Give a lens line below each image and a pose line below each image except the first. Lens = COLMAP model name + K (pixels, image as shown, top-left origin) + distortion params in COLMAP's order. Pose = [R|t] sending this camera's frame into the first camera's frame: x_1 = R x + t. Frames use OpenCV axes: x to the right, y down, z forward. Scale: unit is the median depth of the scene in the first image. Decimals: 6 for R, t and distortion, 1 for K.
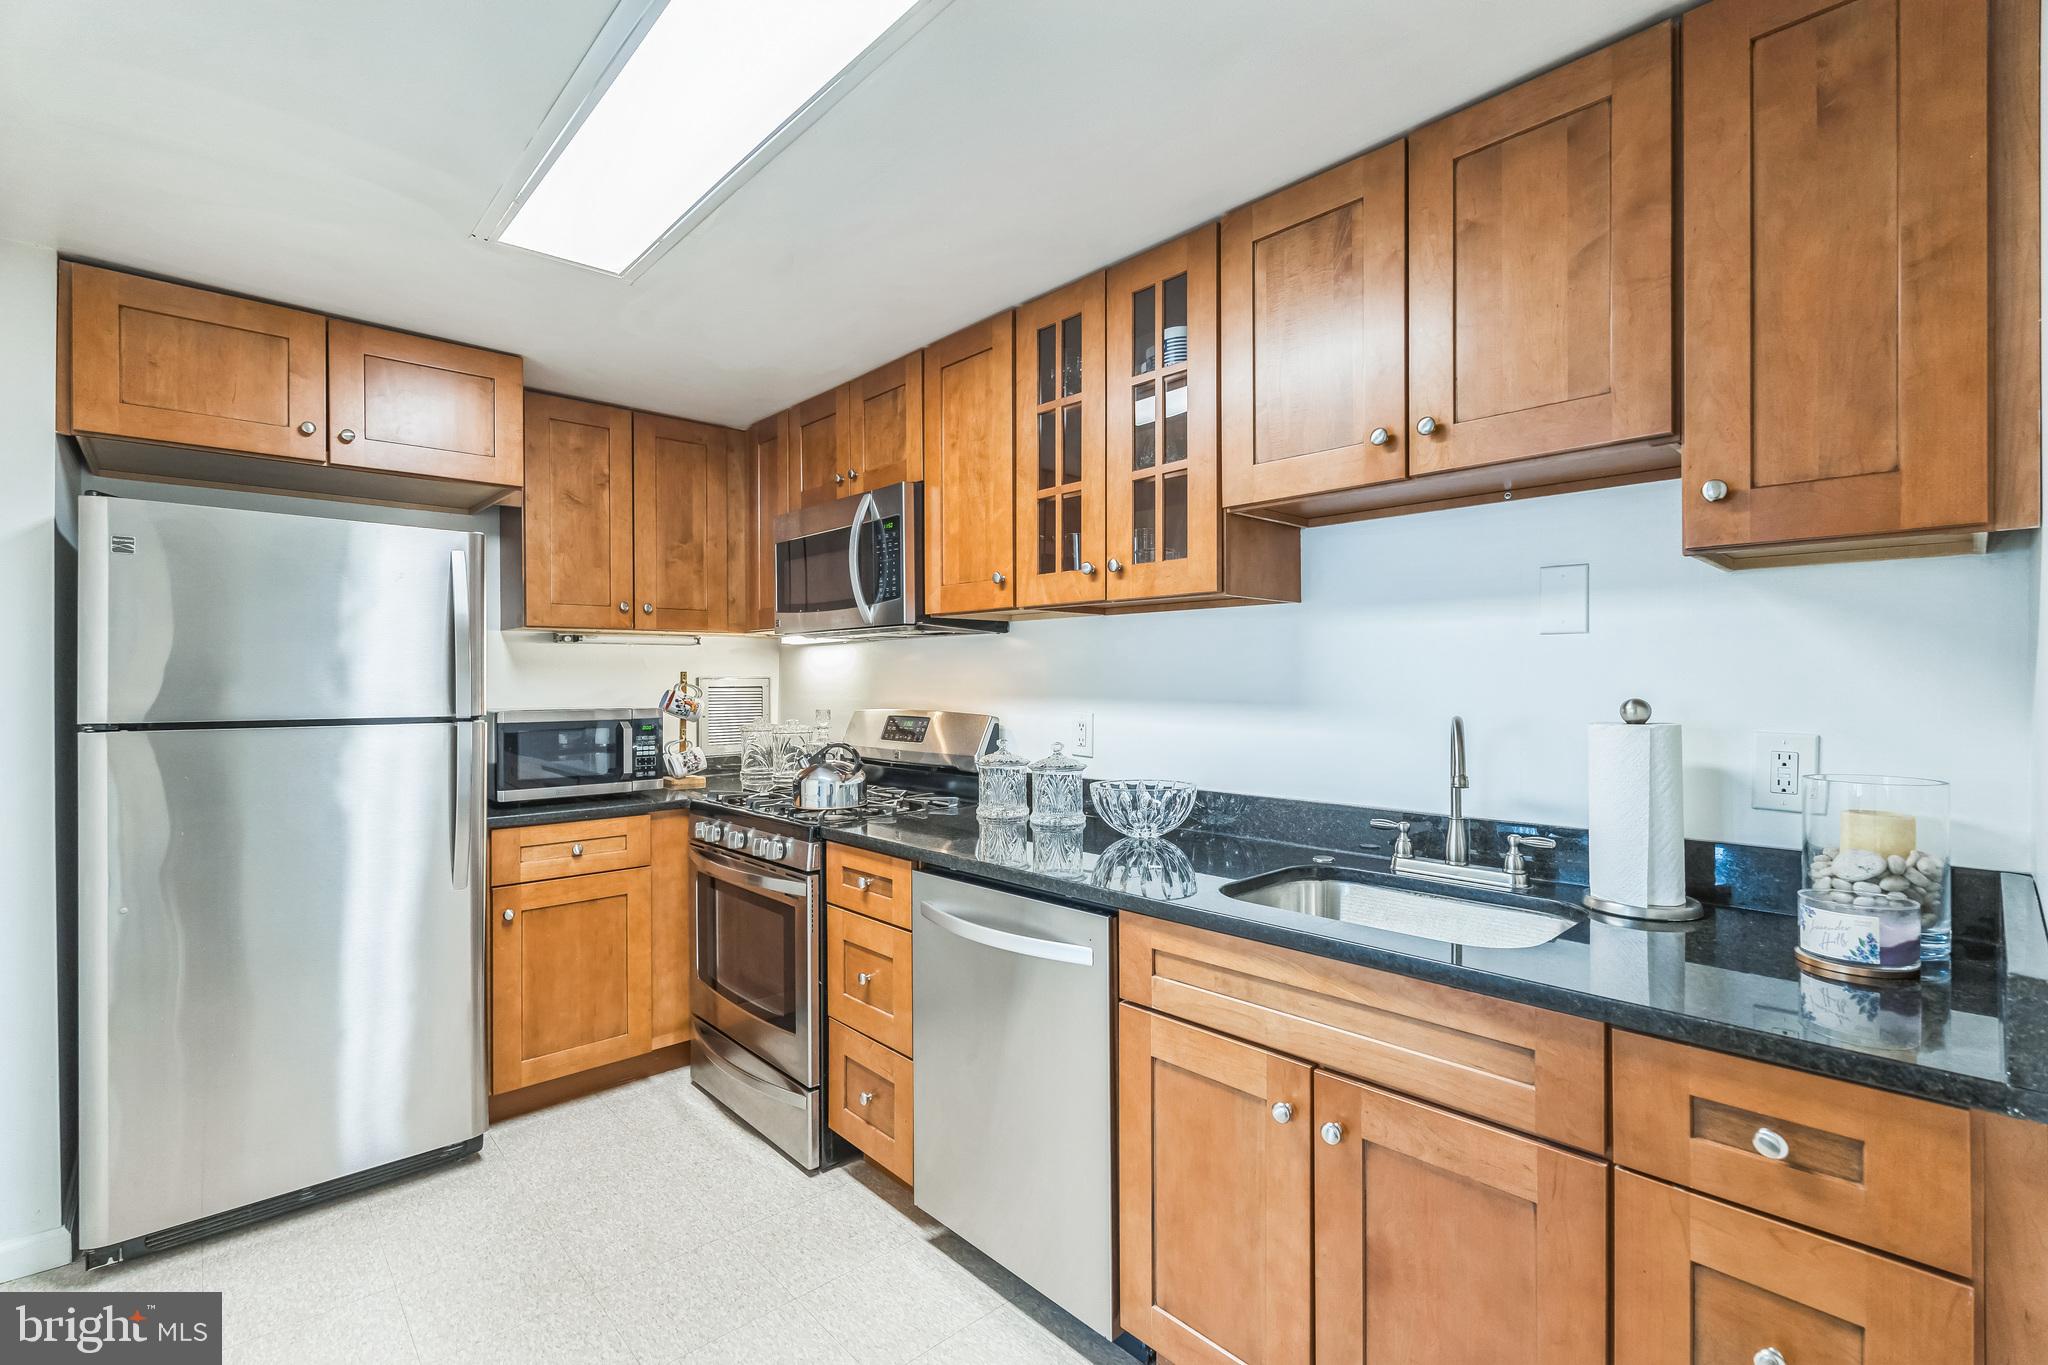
lens RADIAL K [[908.7, 0, 1024.0], [0, 908.7, 682.5], [0, 0, 1]] dist [-0.002205, 0.000049]
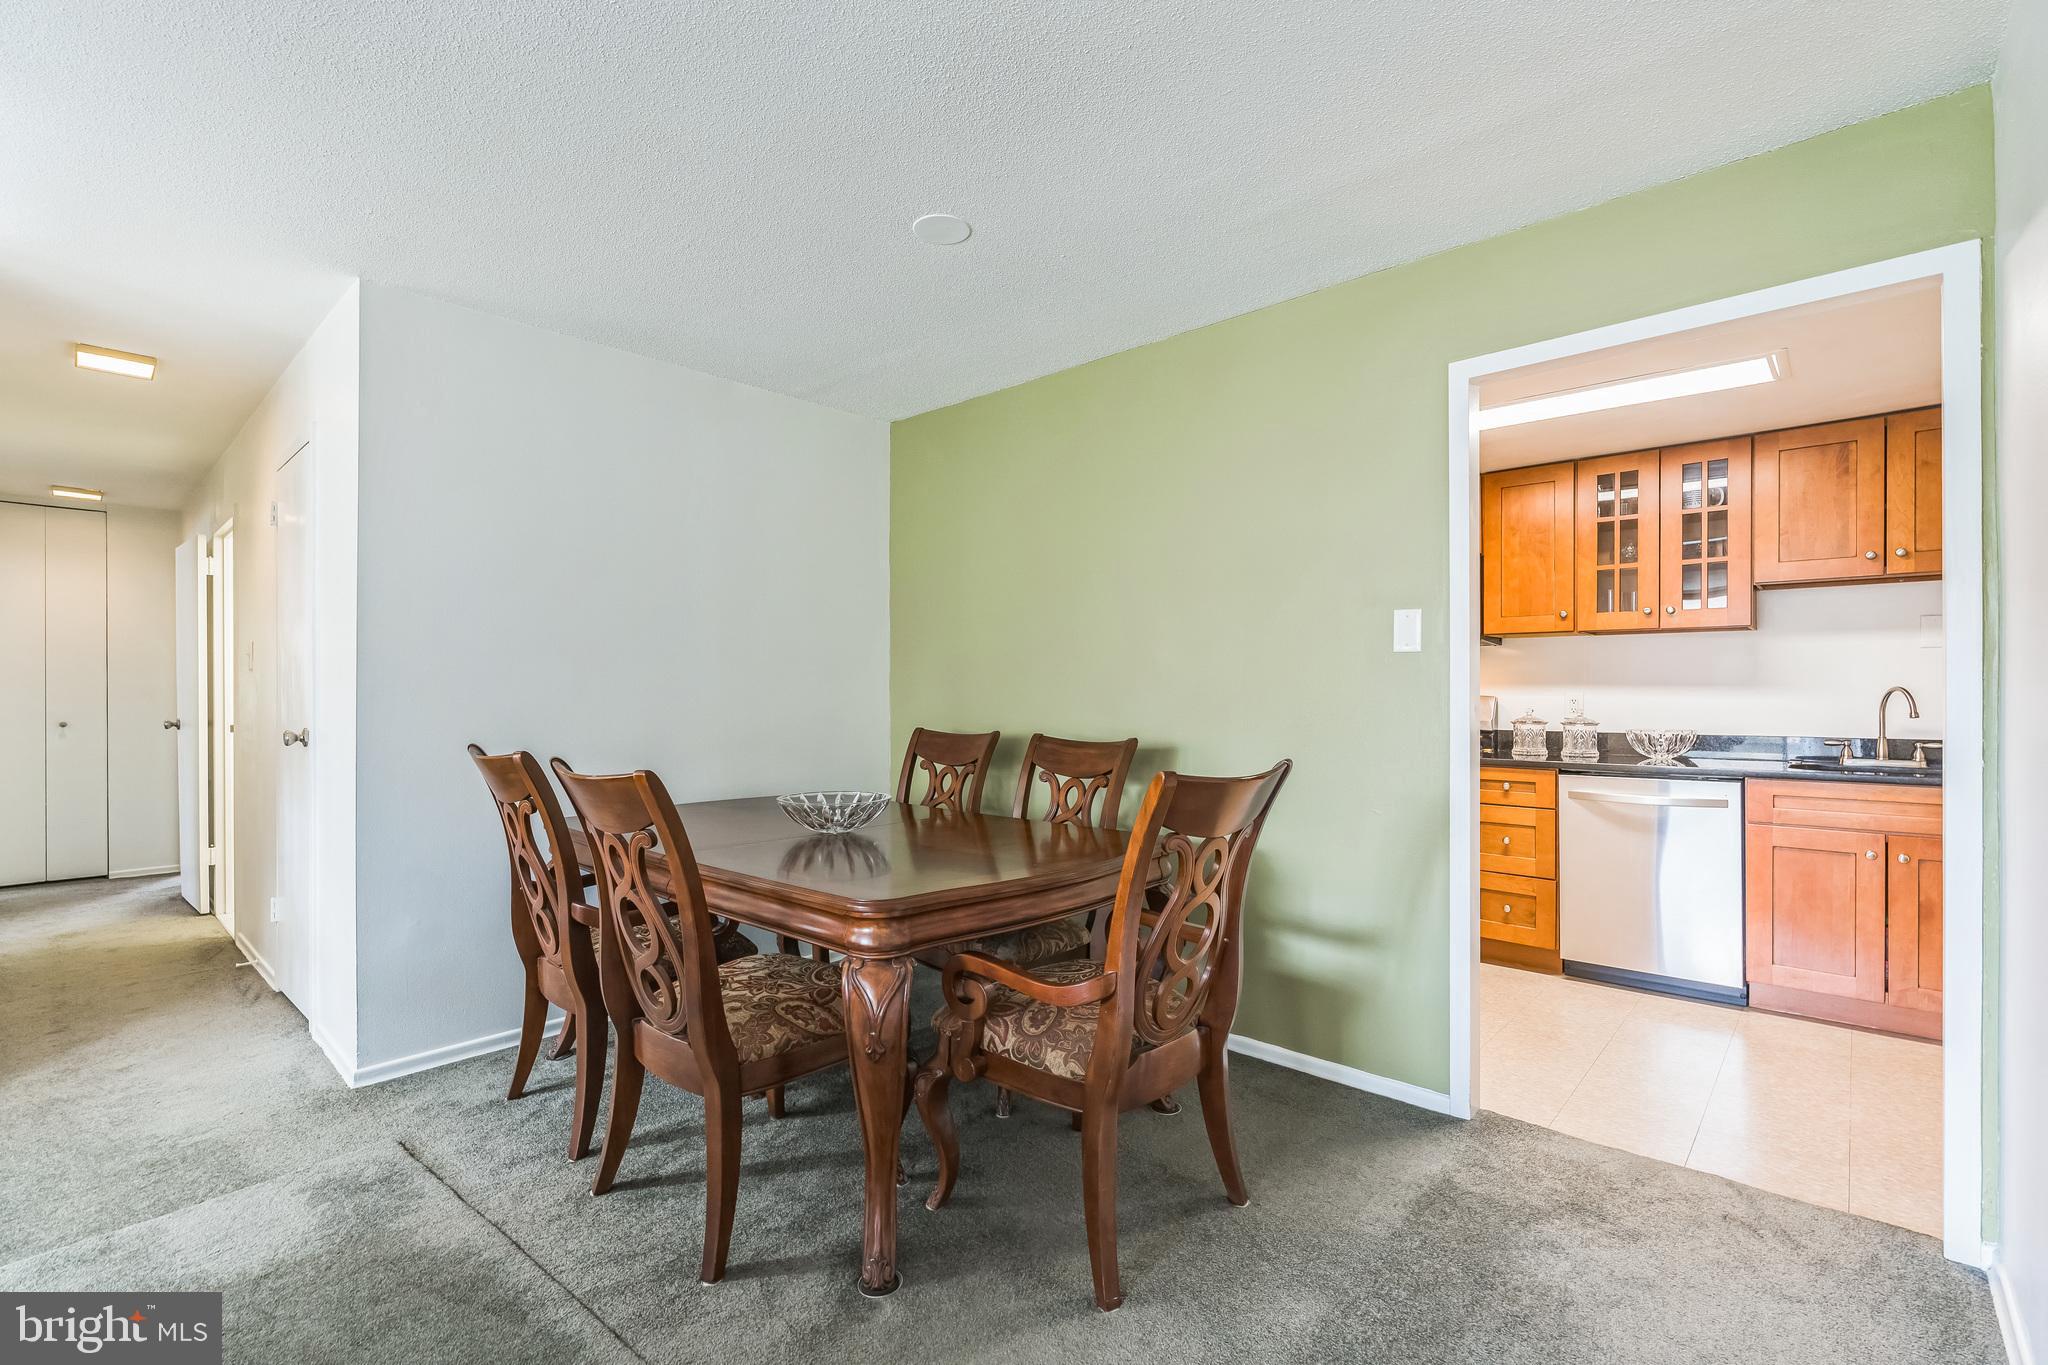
lens RADIAL K [[910.9, 0, 1018.6], [0, 910.9, 691.3], [0, 0, 1]] dist [-0.001741, -0.000361]
pose [[0.997107, 0.002113, 0.075978, -1.180707], [-0.001763, 0.999988, -0.004669, 0.042834], [-0.075987, 0.004521, 0.997099, -0.653305]]
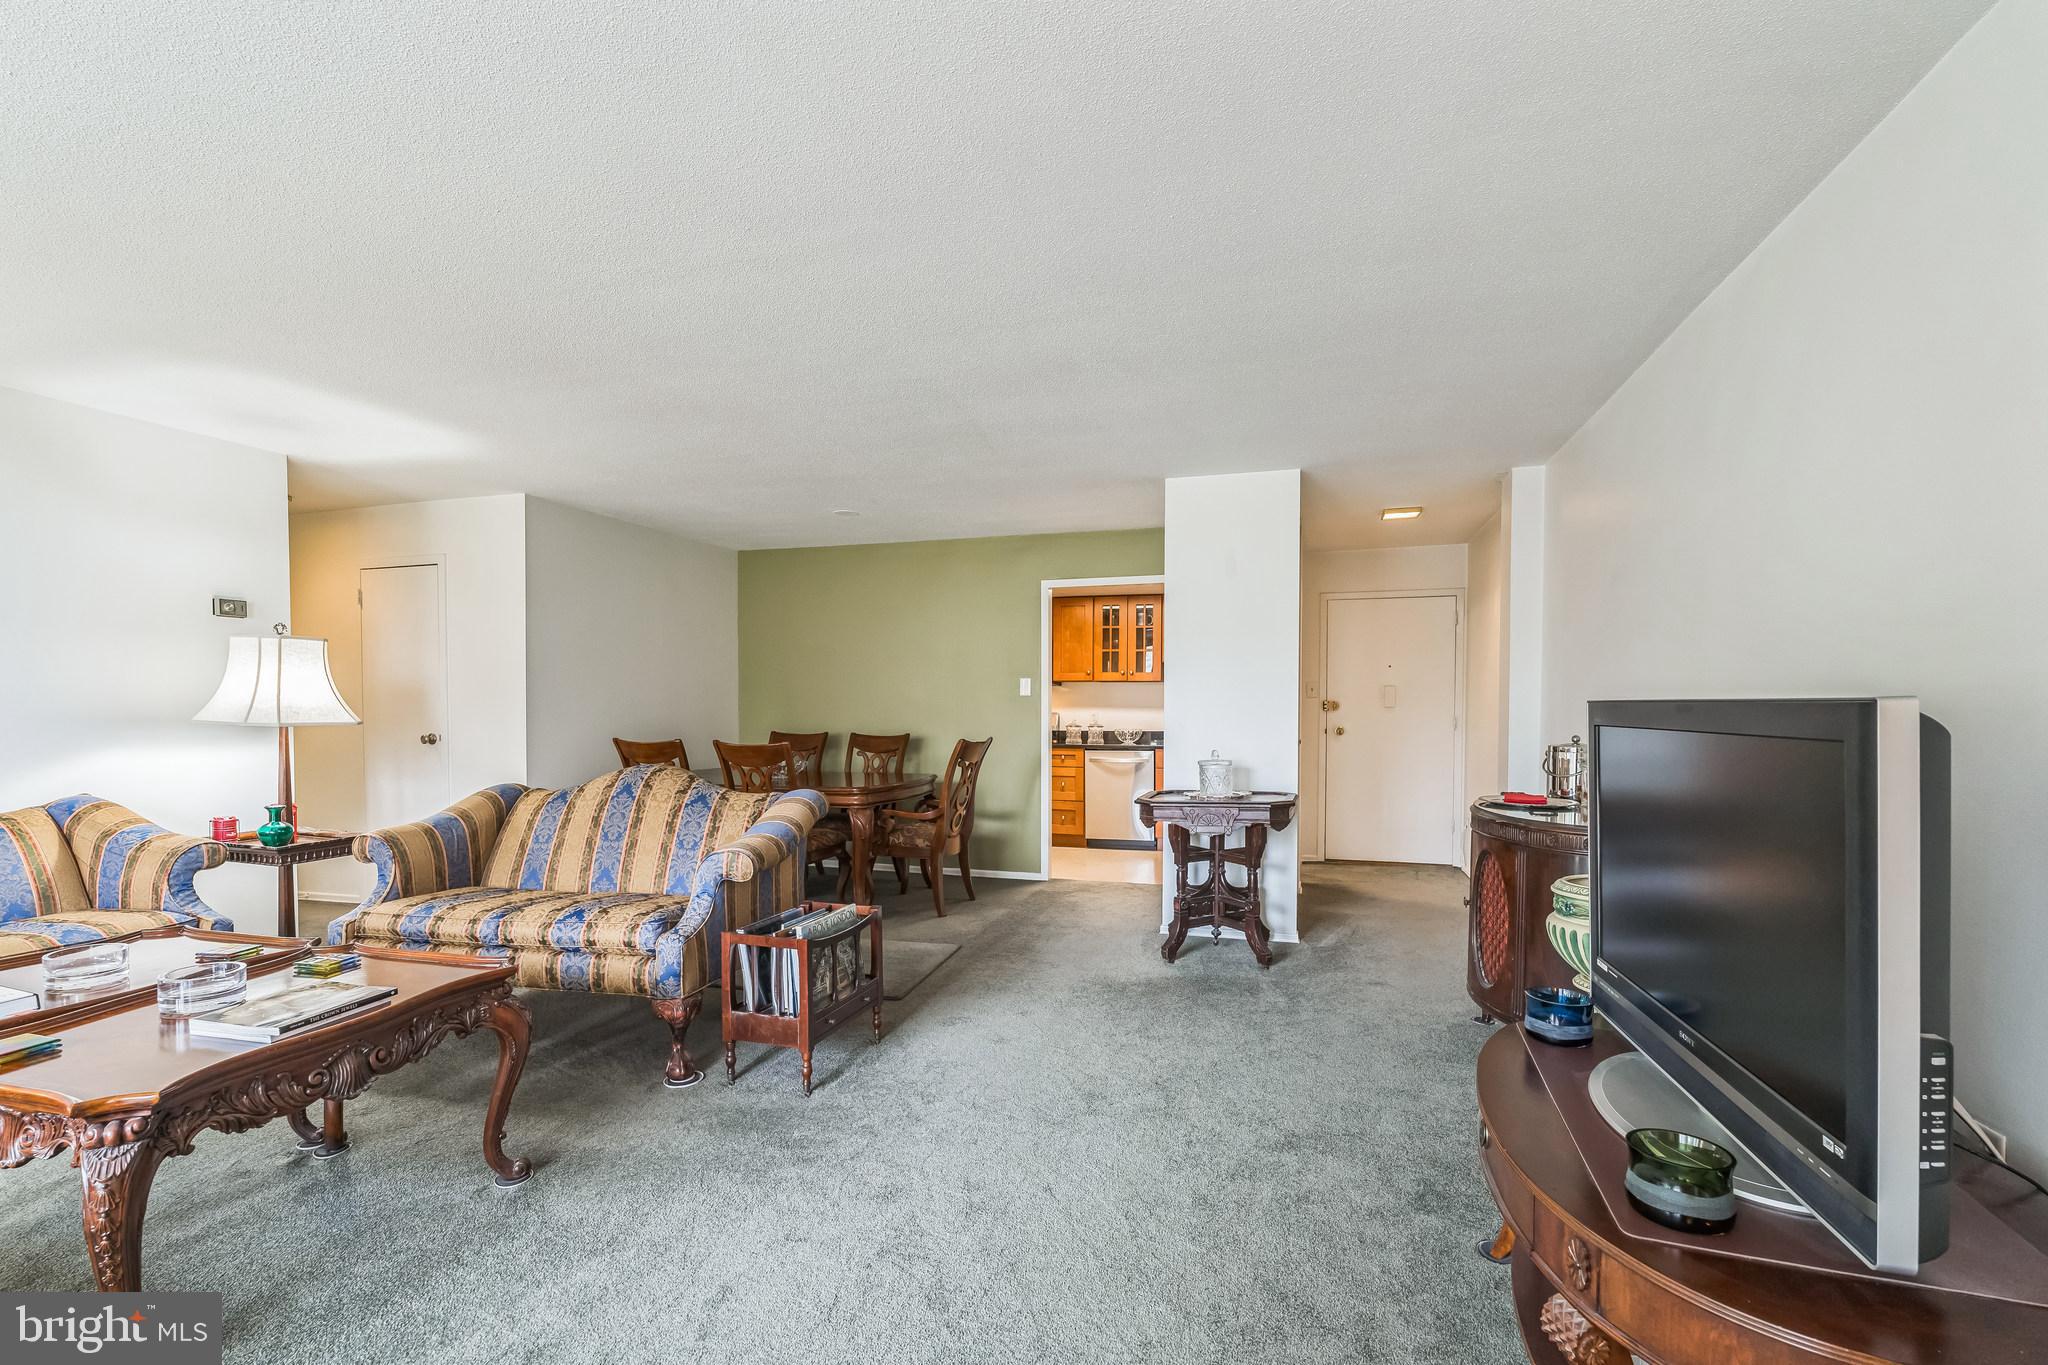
lens RADIAL K [[922.6, 0, 1025.7], [0, 922.6, 705.1], [0, 0, 1]] dist [-0.001864, -0.000696]
pose [[0.868798, 0.004108, 0.495150, -1.984661], [-0.001389, 0.999982, -0.005859, 0.032961], [-0.495165, 0.004403, 0.868788, -1.973030]]
